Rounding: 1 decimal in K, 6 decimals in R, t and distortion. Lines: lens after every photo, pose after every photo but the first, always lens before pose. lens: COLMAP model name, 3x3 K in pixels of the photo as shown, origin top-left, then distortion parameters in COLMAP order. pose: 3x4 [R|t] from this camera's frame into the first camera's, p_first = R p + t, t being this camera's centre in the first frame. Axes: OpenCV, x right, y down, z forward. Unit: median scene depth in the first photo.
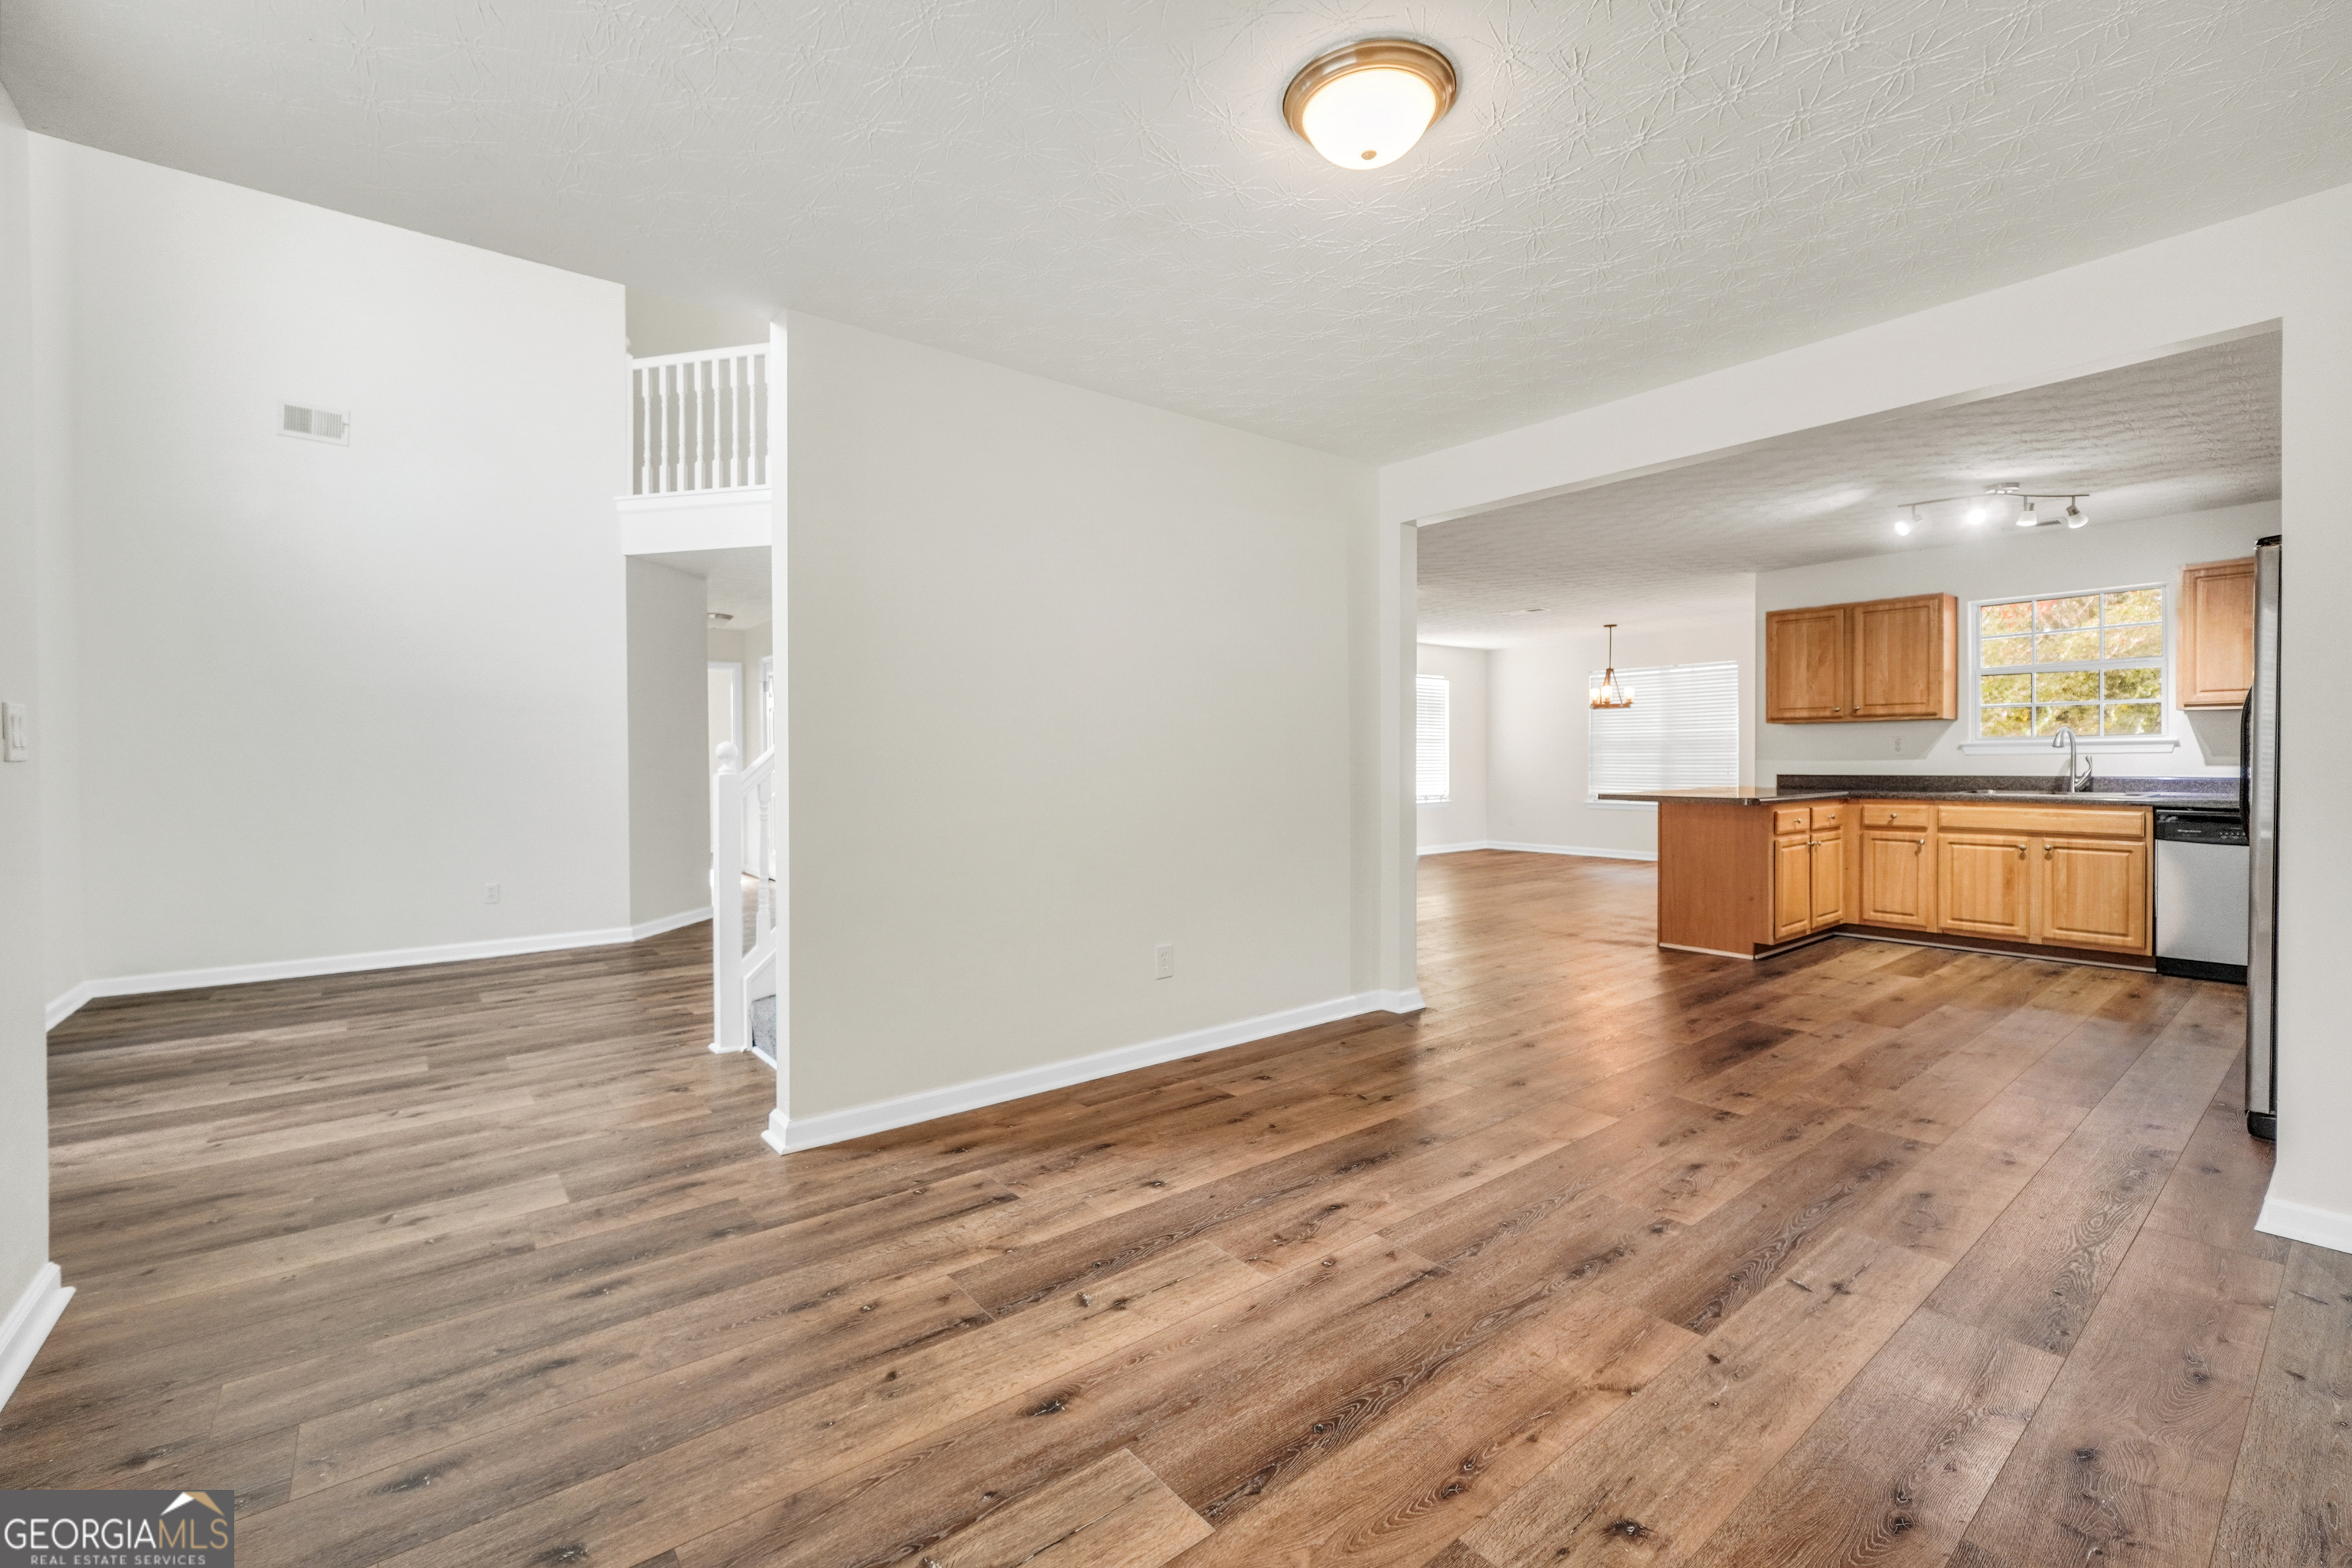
lens RADIAL K [[996.8, 0, 1158.6], [0, 996.8, 766.6], [0, 0, 1]] dist [-0.018297, 0.007098]
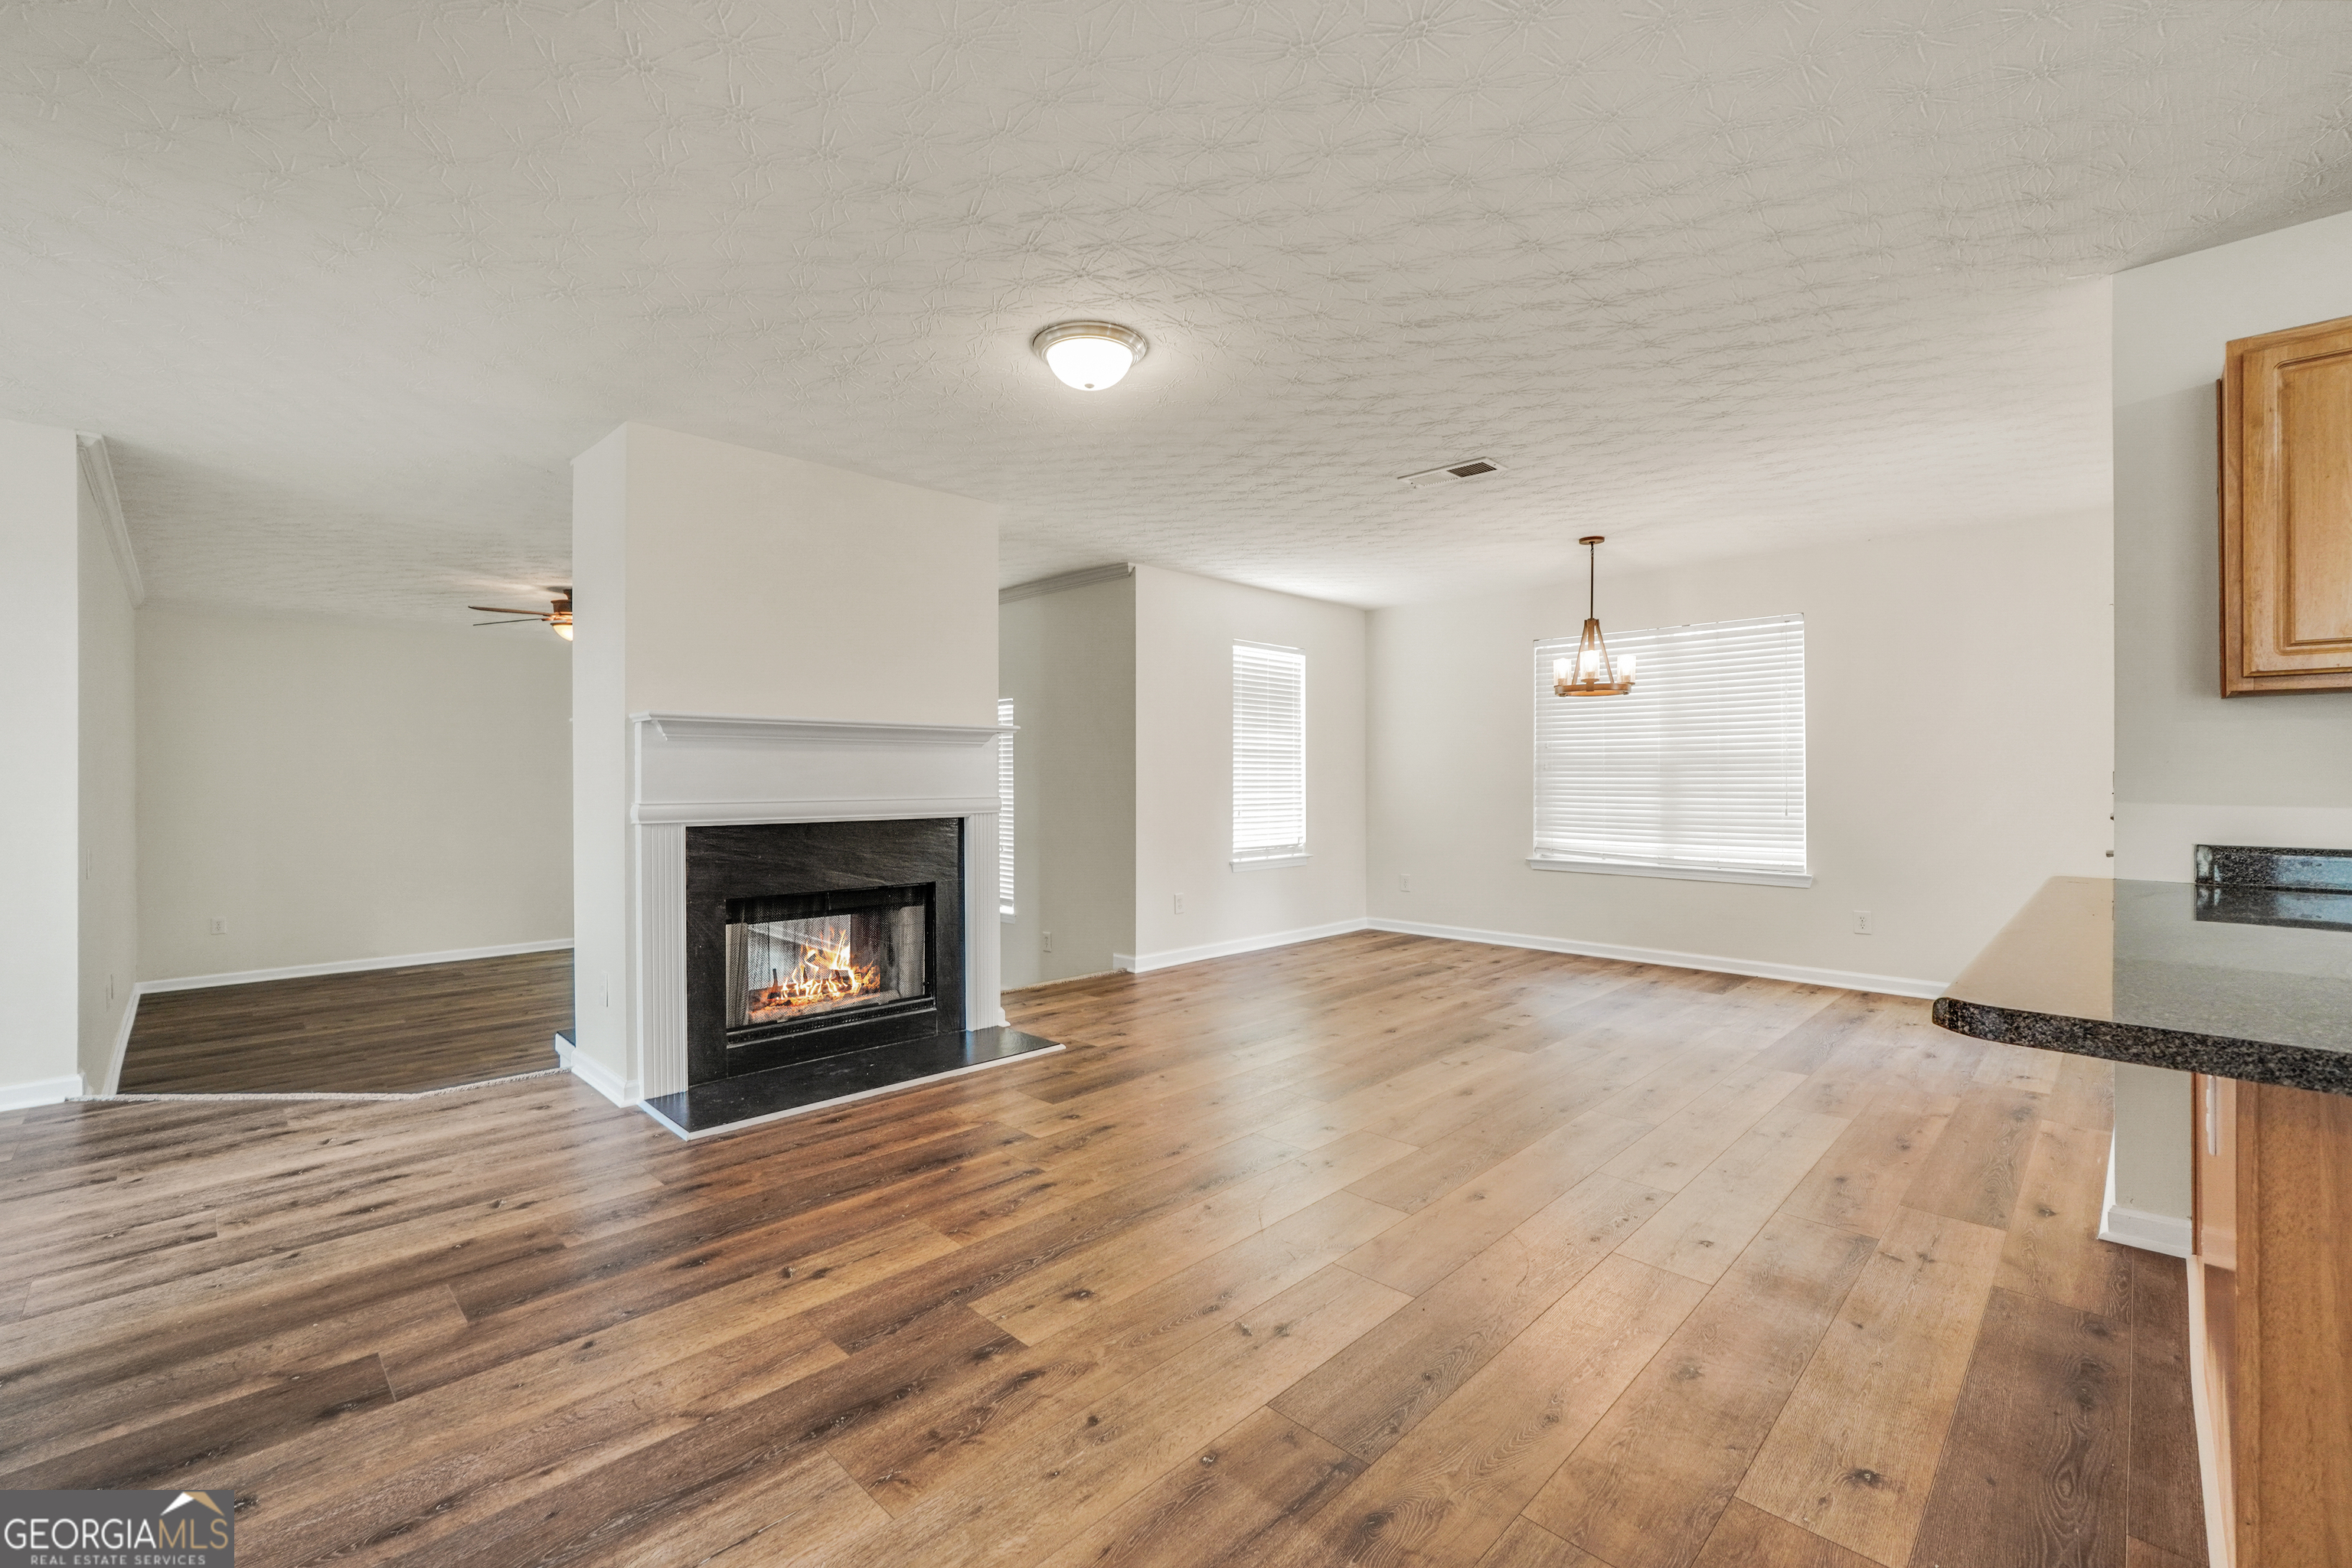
lens RADIAL K [[996.8, 0, 1160.8], [0, 996.8, 784.8], [0, 0, 1]] dist [-0.018297, 0.007098]
pose [[0.993031, 0.002904, 0.117815, 0.500205], [-0.002811, 0.999996, -0.000962, -0.026091], [-0.117817, 0.000624, 0.993035, 1.544940]]
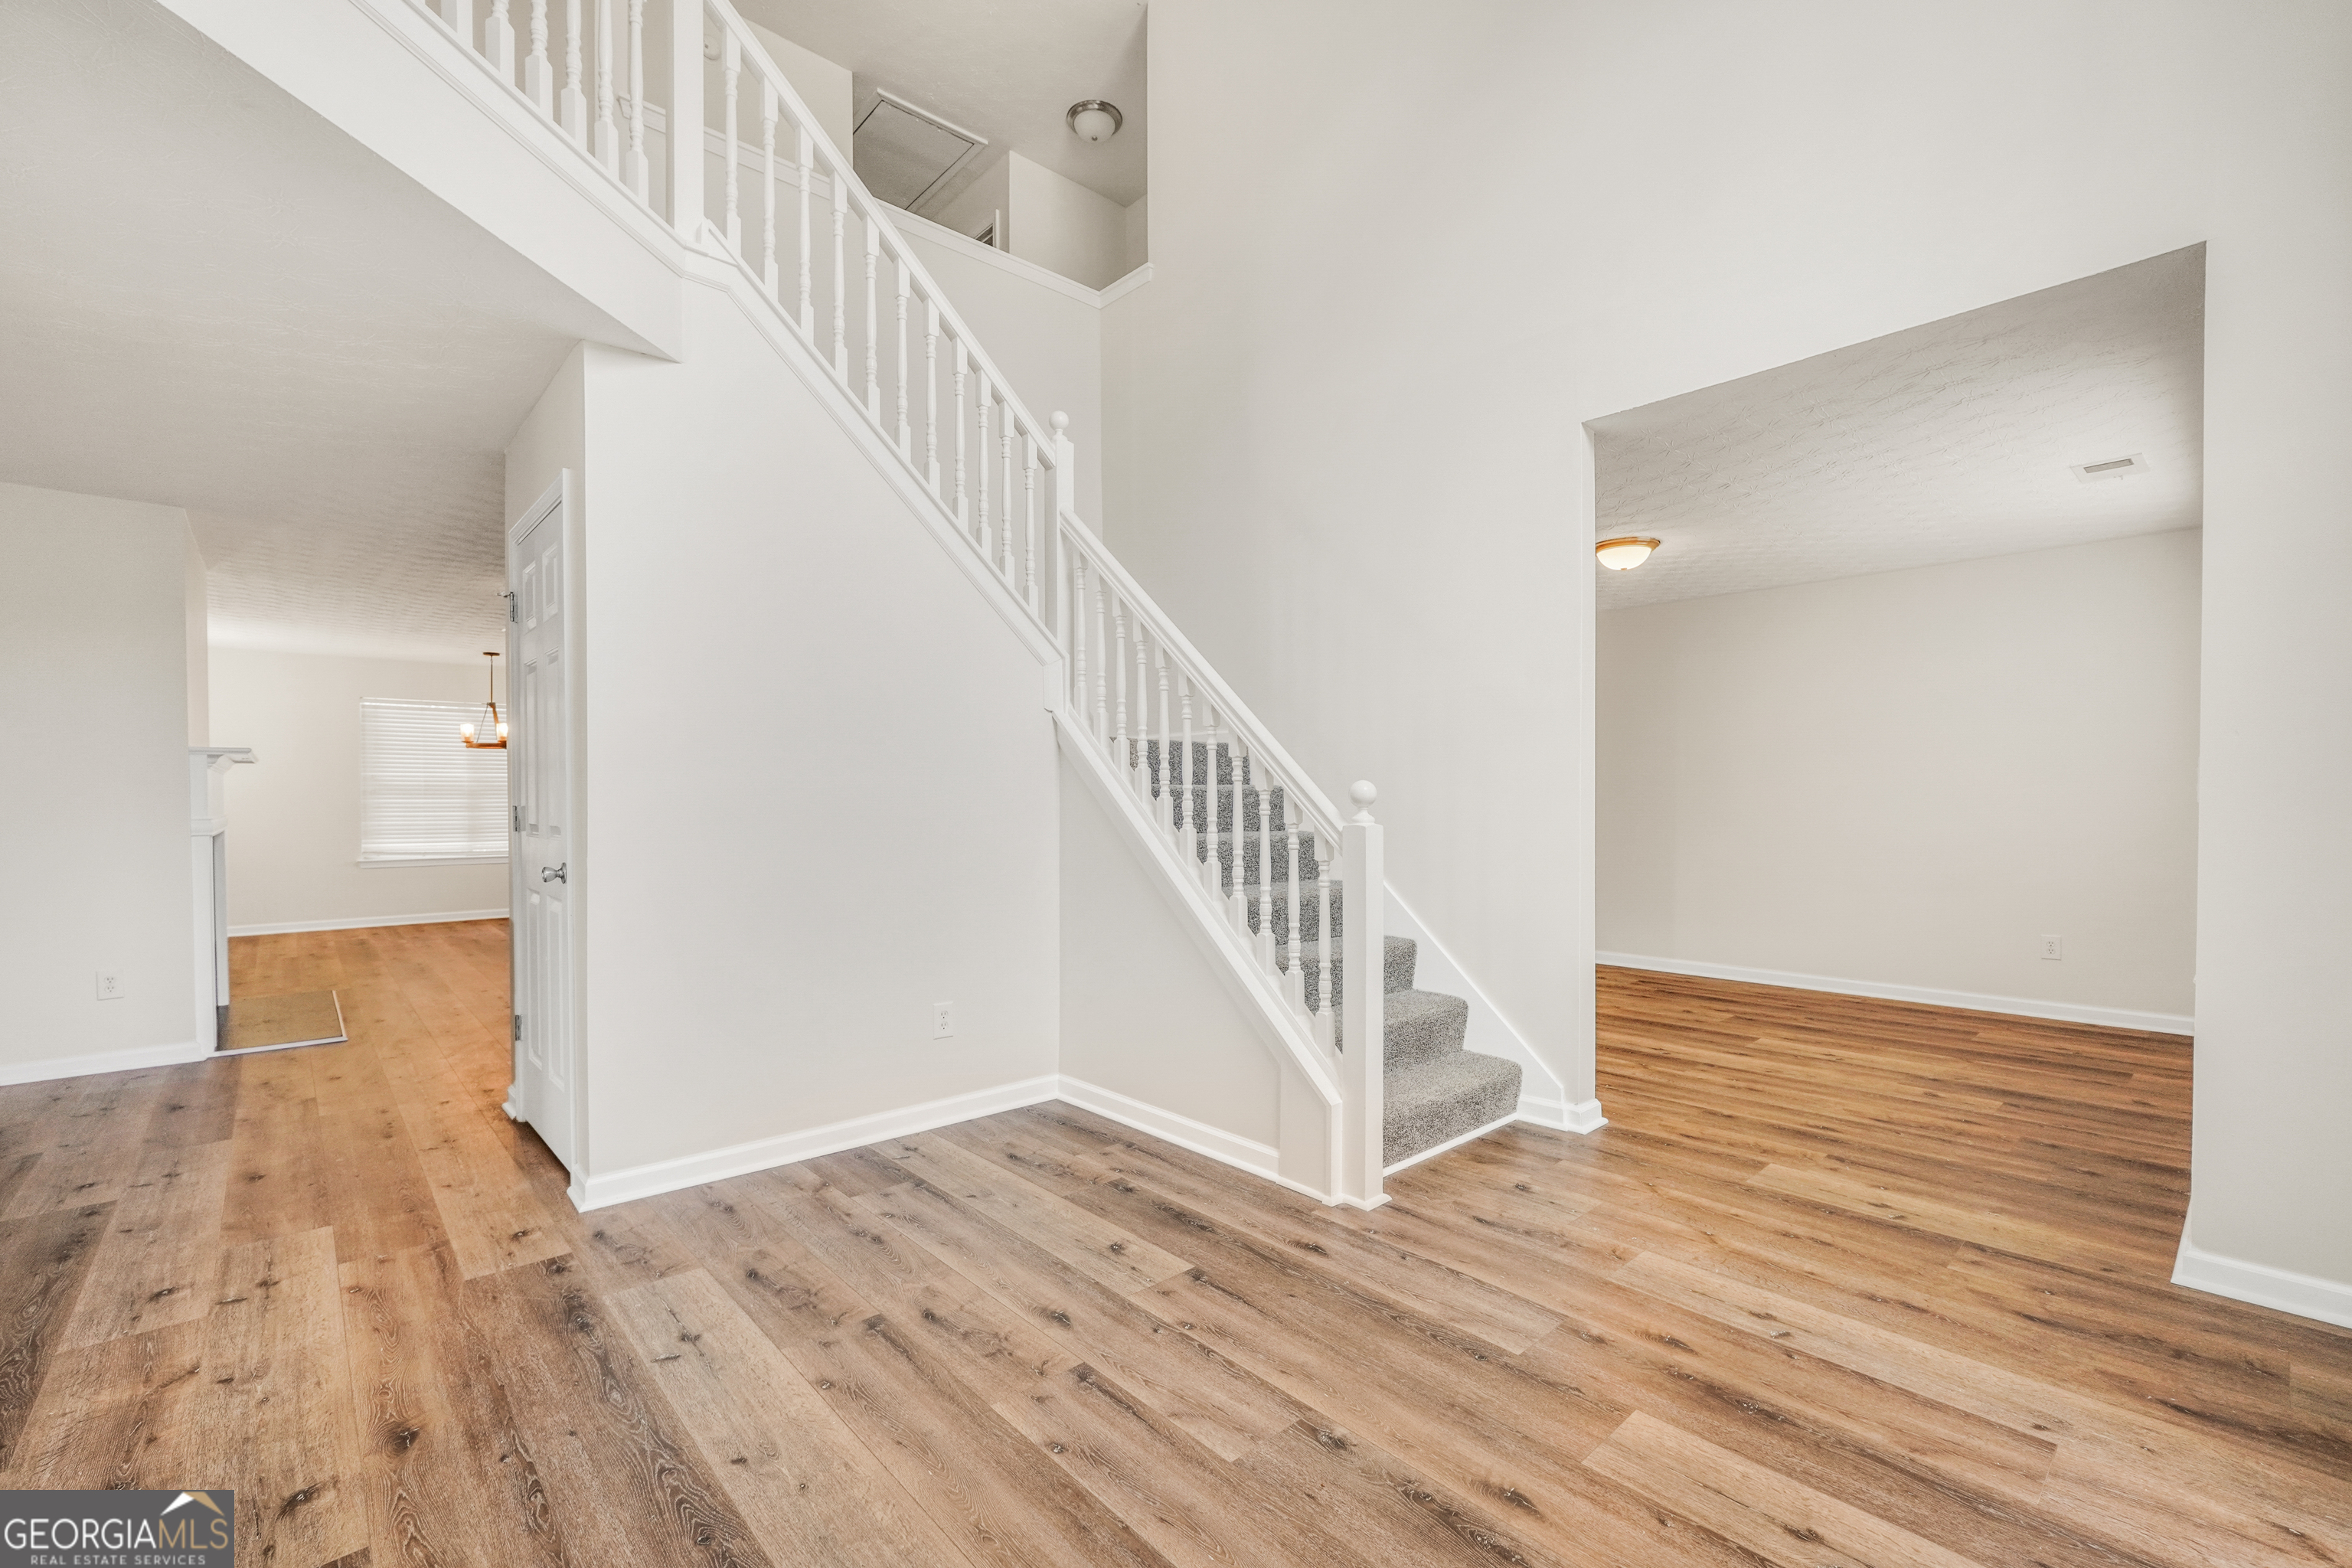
lens RADIAL K [[996.8, 0, 1156.5], [0, 996.8, 816.6], [0, 0, 1]] dist [-0.018297, 0.007098]
pose [[-0.061948, -0.014797, 0.997970, -1.413523], [0.011012, 0.999819, 0.015508, -0.016156], [-0.998019, 0.011950, -0.061773, 1.463056]]
